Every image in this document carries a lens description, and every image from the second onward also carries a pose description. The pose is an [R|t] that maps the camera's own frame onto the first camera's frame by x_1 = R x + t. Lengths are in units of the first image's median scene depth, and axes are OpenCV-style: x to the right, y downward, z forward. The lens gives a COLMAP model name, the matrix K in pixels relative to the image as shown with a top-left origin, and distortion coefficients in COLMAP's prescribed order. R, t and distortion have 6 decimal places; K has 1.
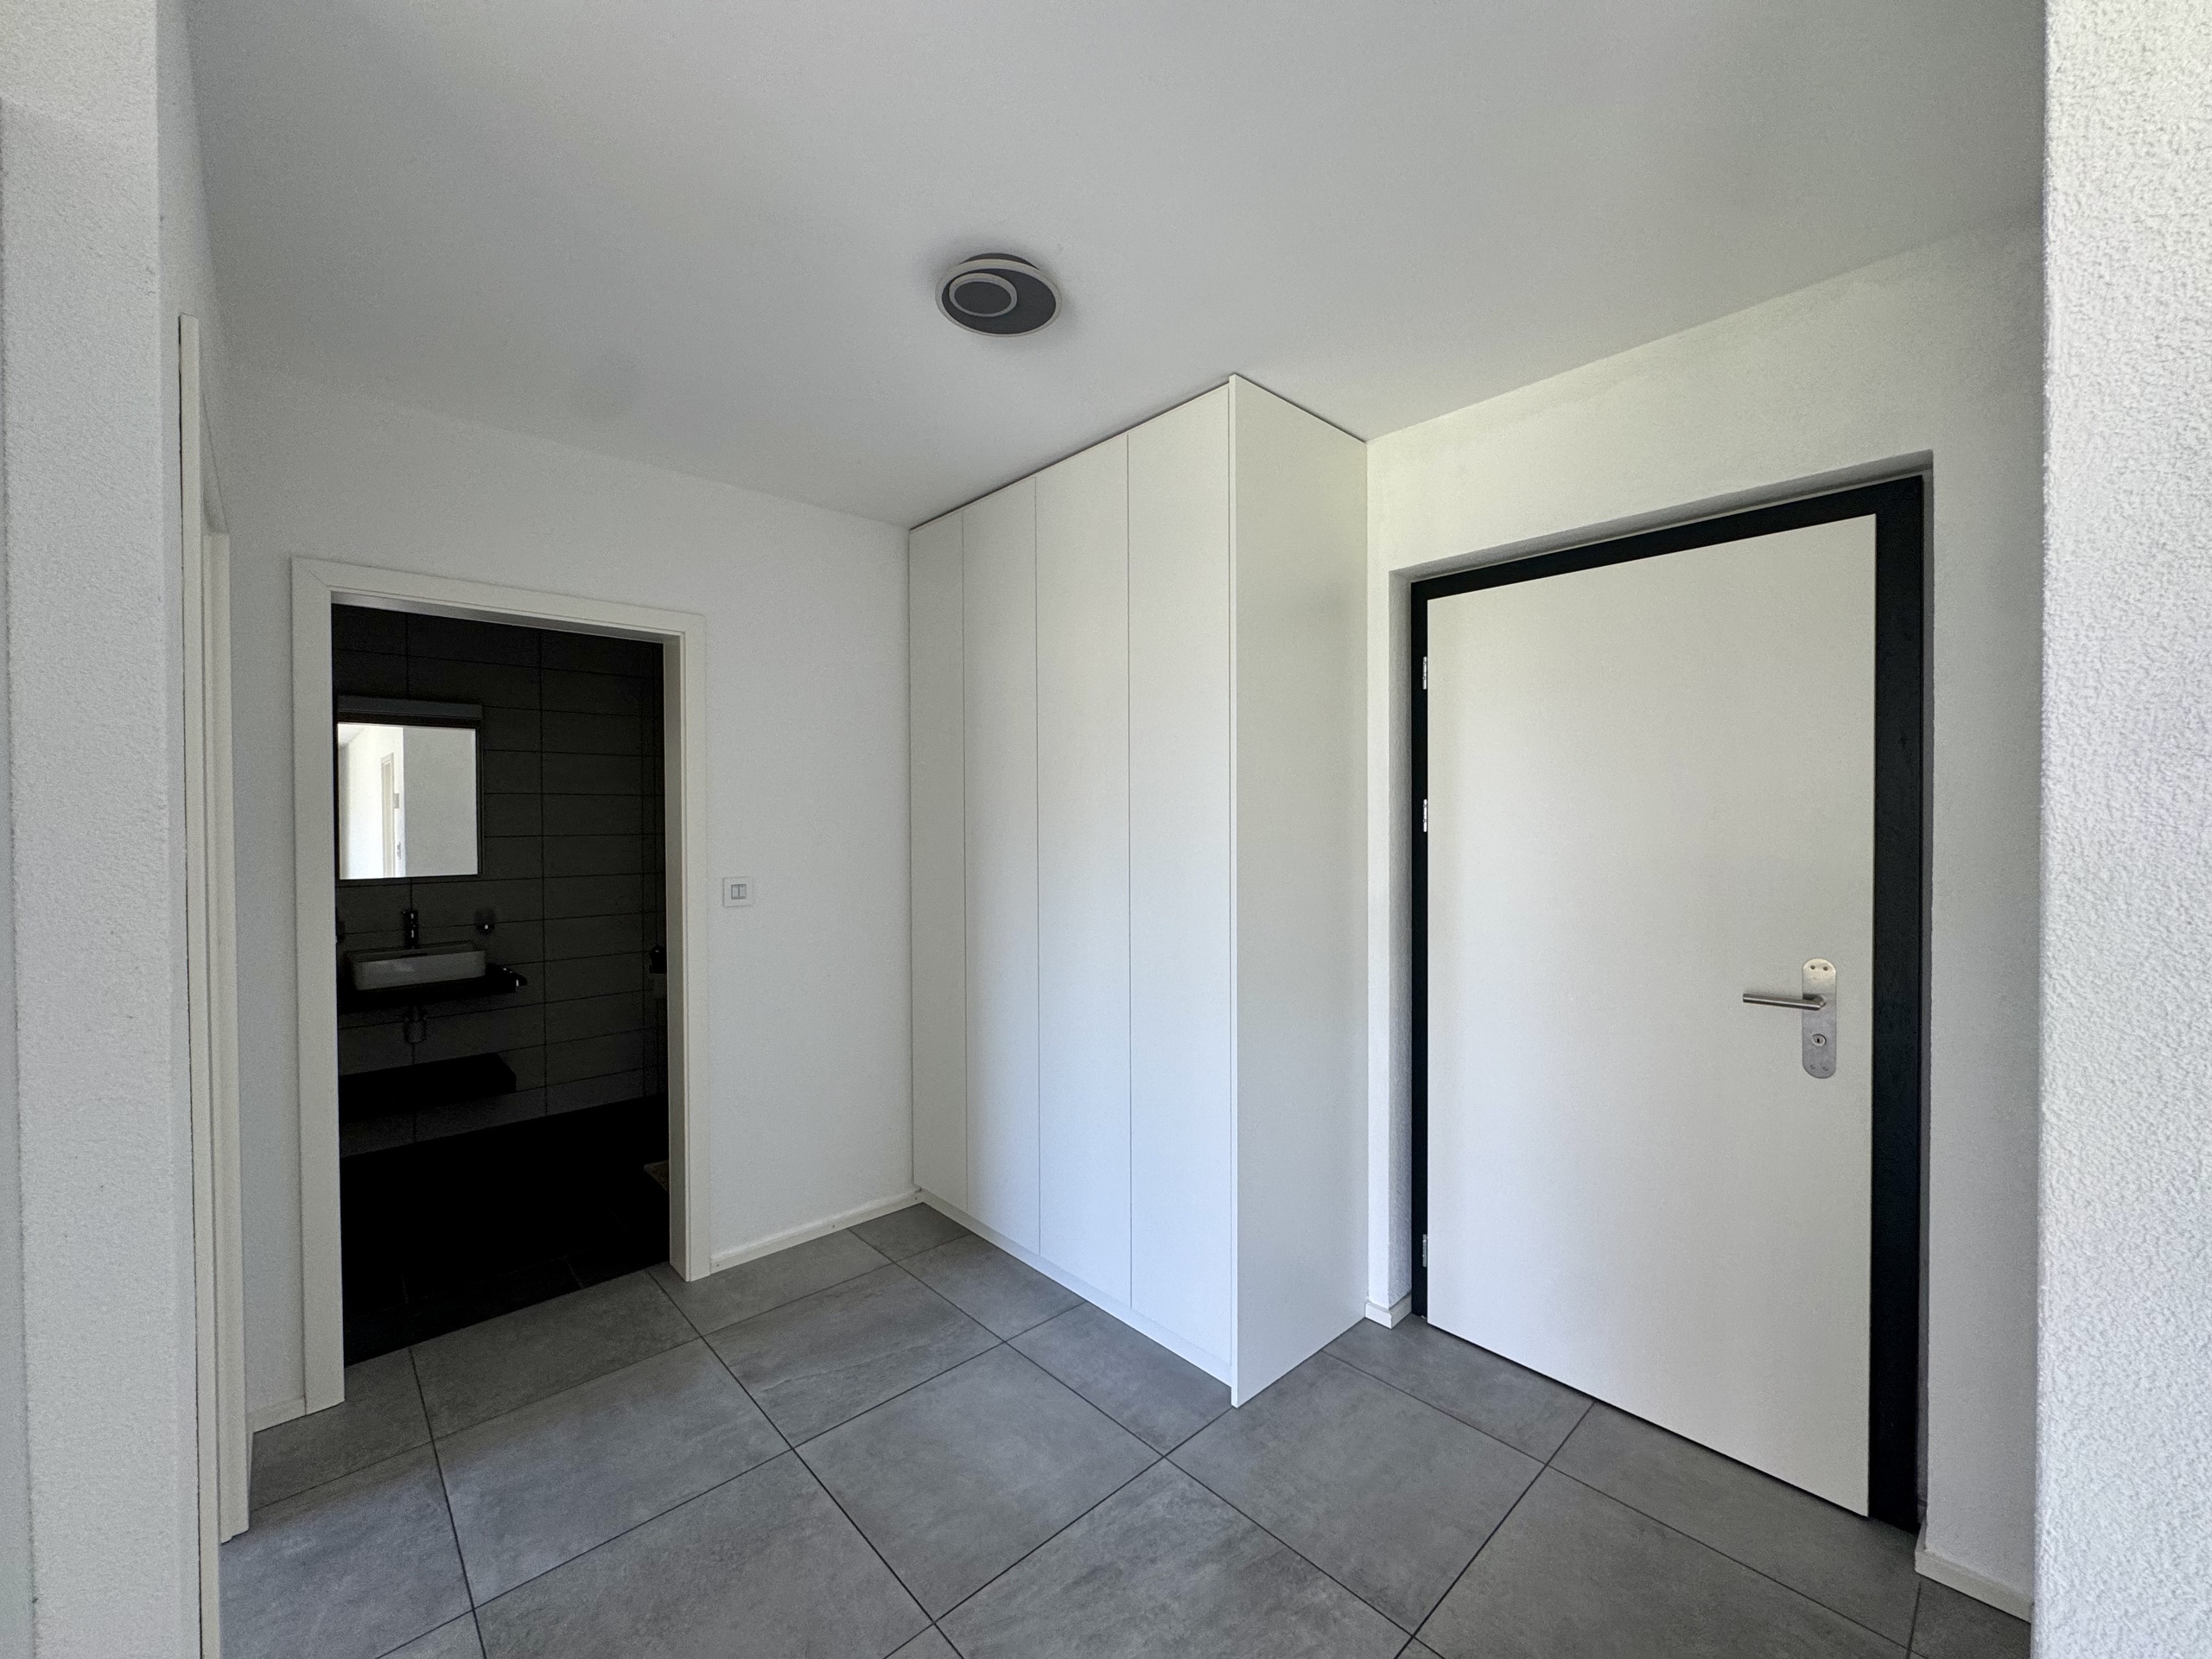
lens RADIAL K [[884.8, 0, 1106.0], [0, 884.8, 829.5], [0, 0, 1]] dist [0.000276, 0.000026]
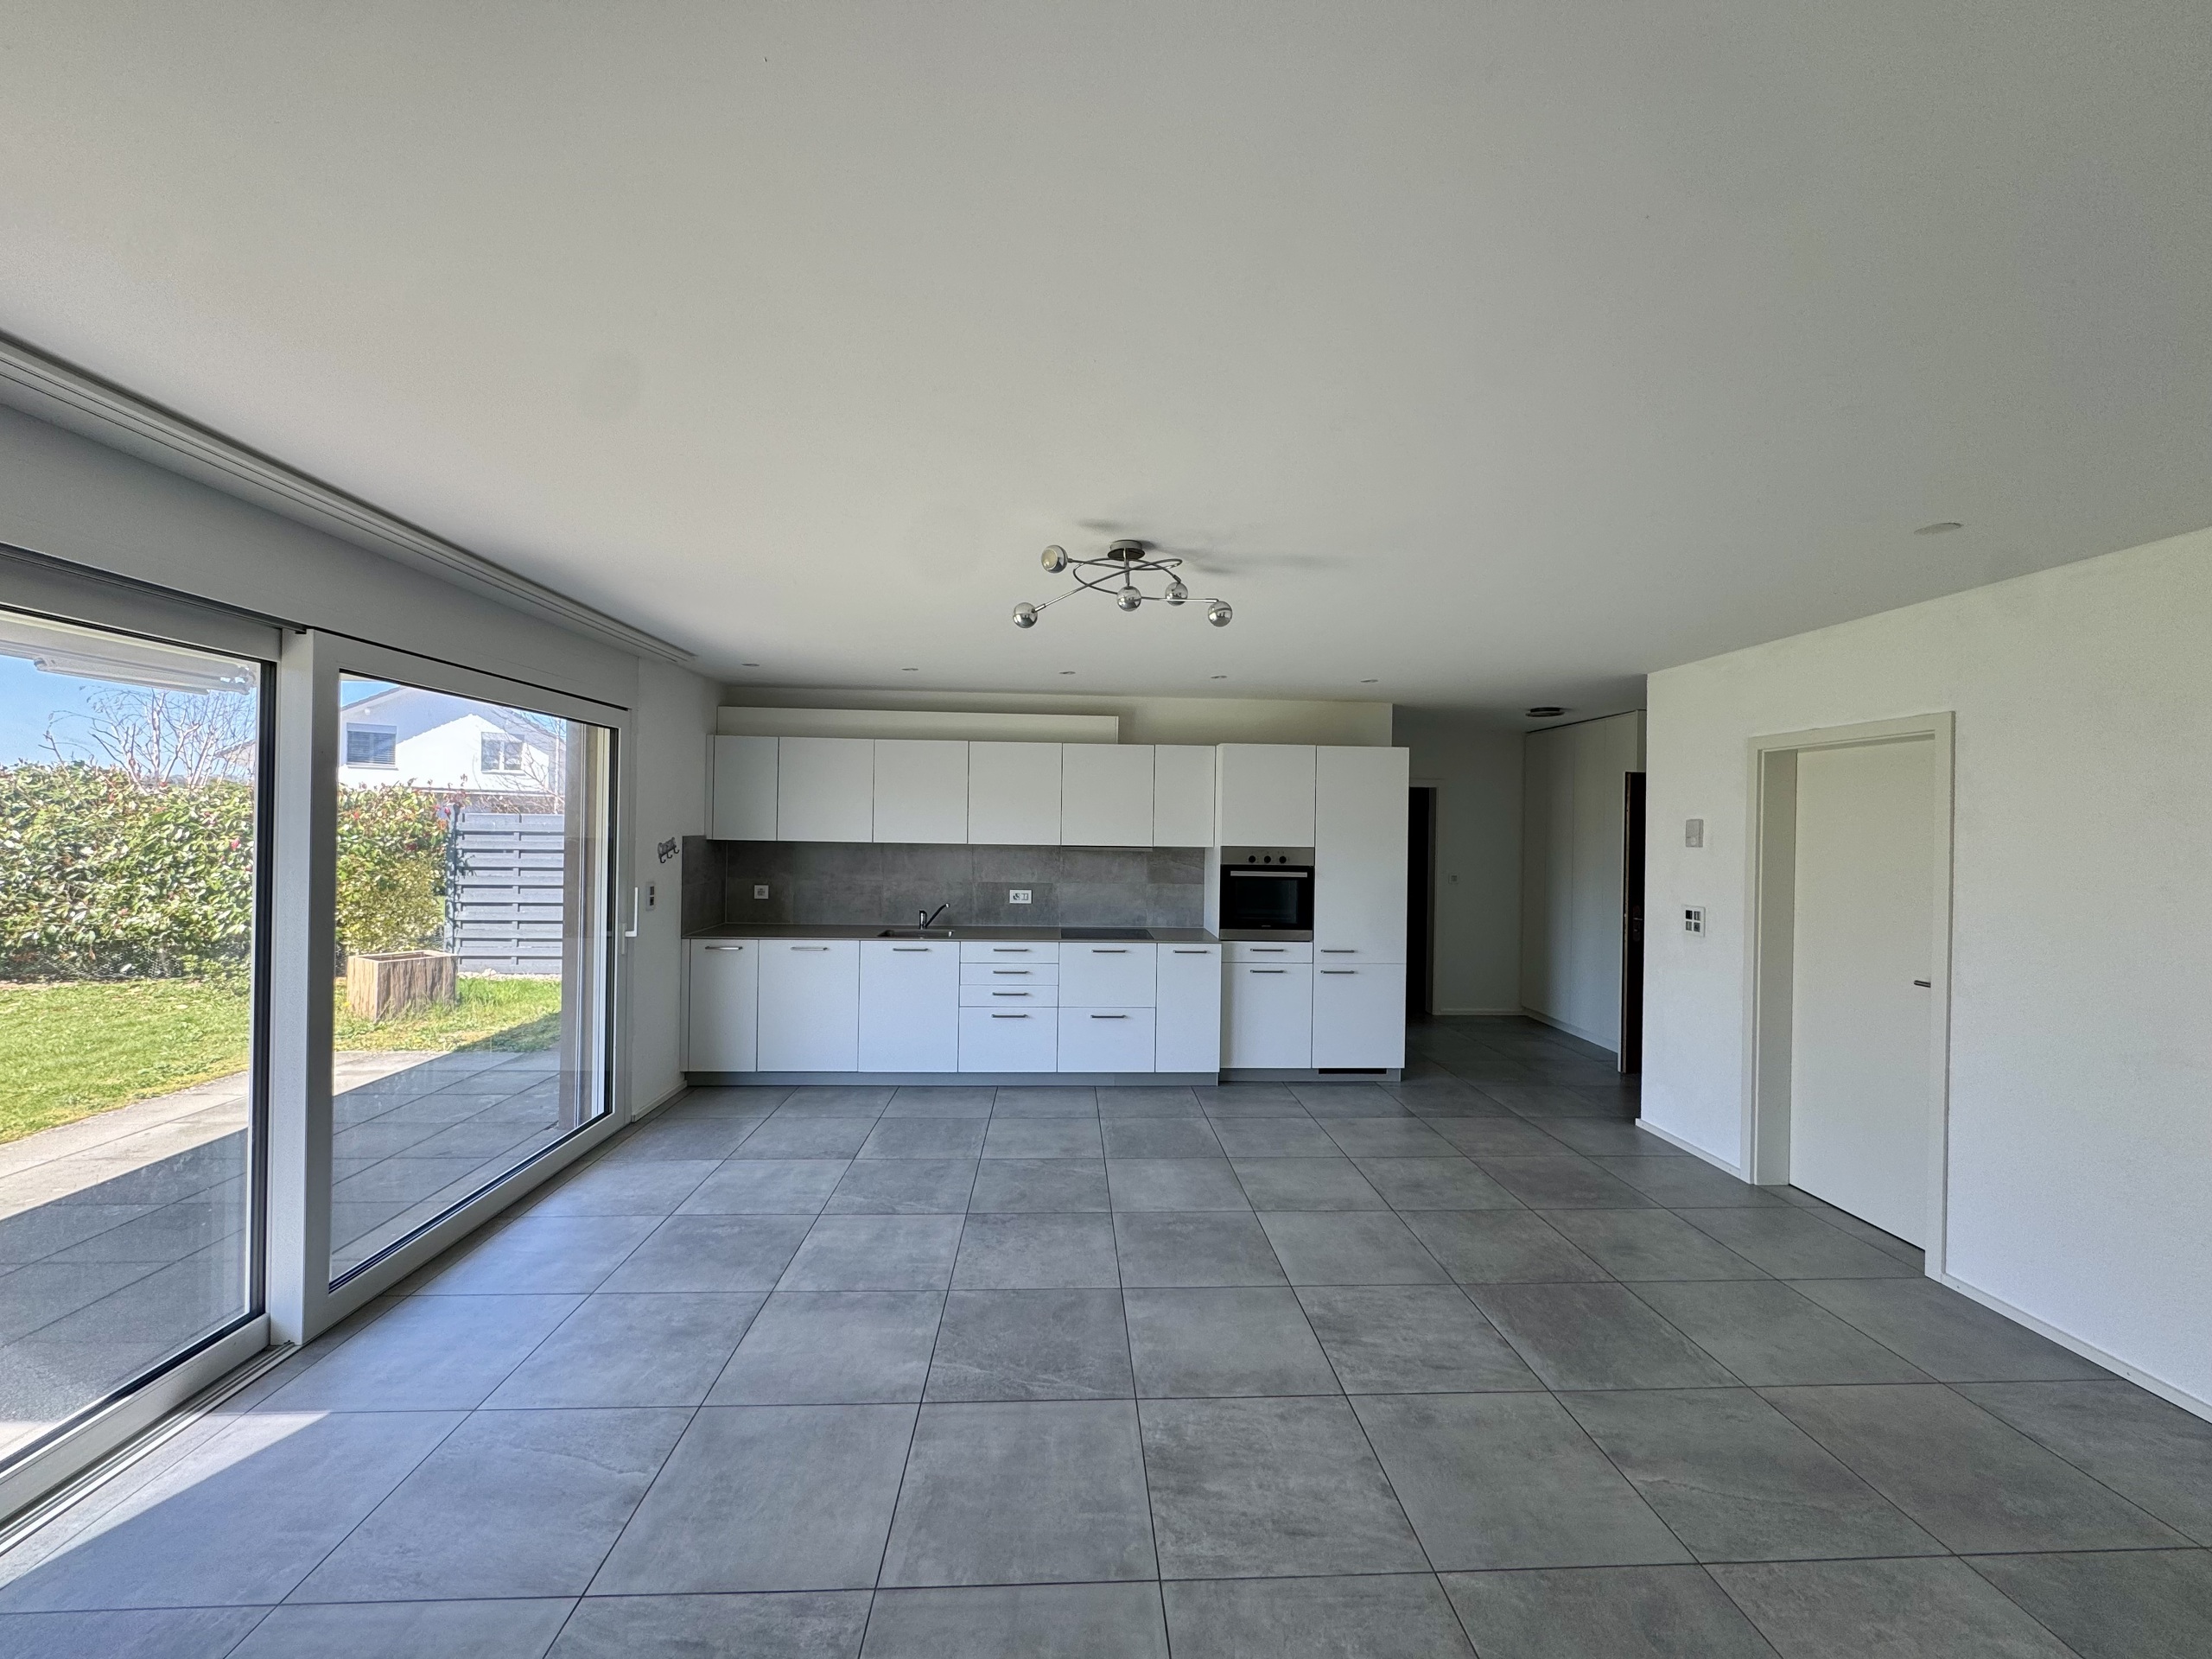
lens RADIAL K [[884.8, 0, 1106.0], [0, 884.8, 829.5], [0, 0, 1]] dist [0.000276, 0.000026]
pose [[-0.767218, -0.011054, 0.641291, -0.567820], [-0.005619, 0.999929, 0.010513, -0.120805], [-0.641362, 0.004462, -0.767226, 2.047828]]
